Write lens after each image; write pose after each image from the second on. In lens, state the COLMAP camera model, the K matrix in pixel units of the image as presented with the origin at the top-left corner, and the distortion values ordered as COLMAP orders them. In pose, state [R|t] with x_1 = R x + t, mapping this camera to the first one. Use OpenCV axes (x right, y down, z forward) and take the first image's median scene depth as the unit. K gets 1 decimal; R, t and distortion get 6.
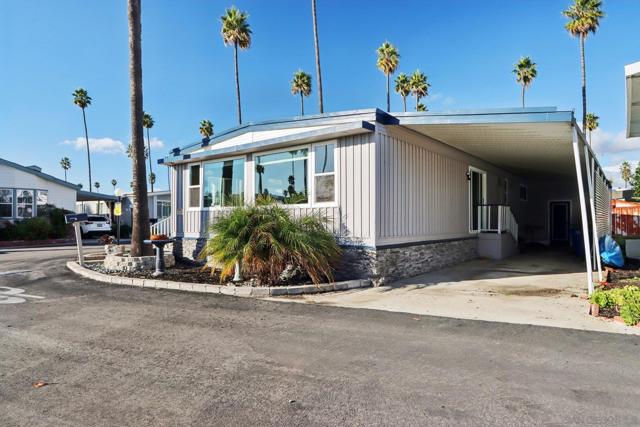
lens RADIAL K [[394.8, 0, 321.1], [0, 394.8, 213.1], [0, 0, 1]] dist [-0.009905, 0.001947]
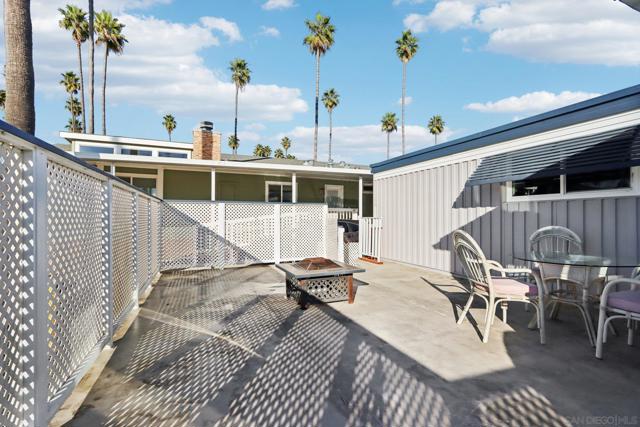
lens RADIAL K [[297.5, 0, 317.7], [0, 297.5, 216.2], [0, 0, 1]] dist [-0.007936, 0.003287]
pose [[0.489608, 0.008568, 0.871901, -0.133255], [-0.021183, 0.999773, 0.002071, -0.010686], [-0.871686, -0.019483, 0.489678, 1.786155]]
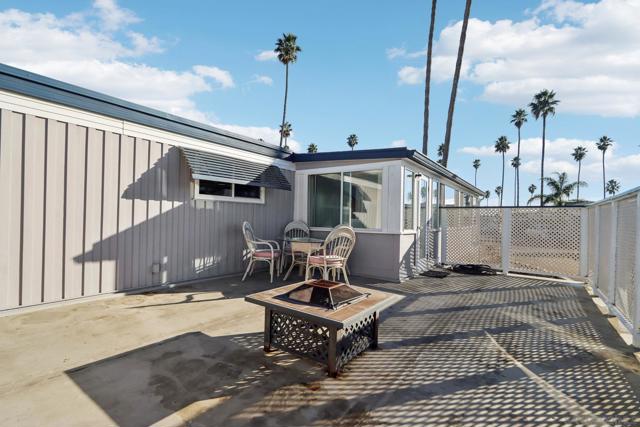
lens RADIAL K [[297.5, 0, 321.2], [0, 297.5, 216.9], [0, 0, 1]] dist [-0.007936, 0.003287]
pose [[-0.998827, -0.025409, -0.041230, 3.173273], [-0.024376, 0.999381, -0.025361, 0.068326], [0.041849, -0.024326, -0.998828, 5.845968]]
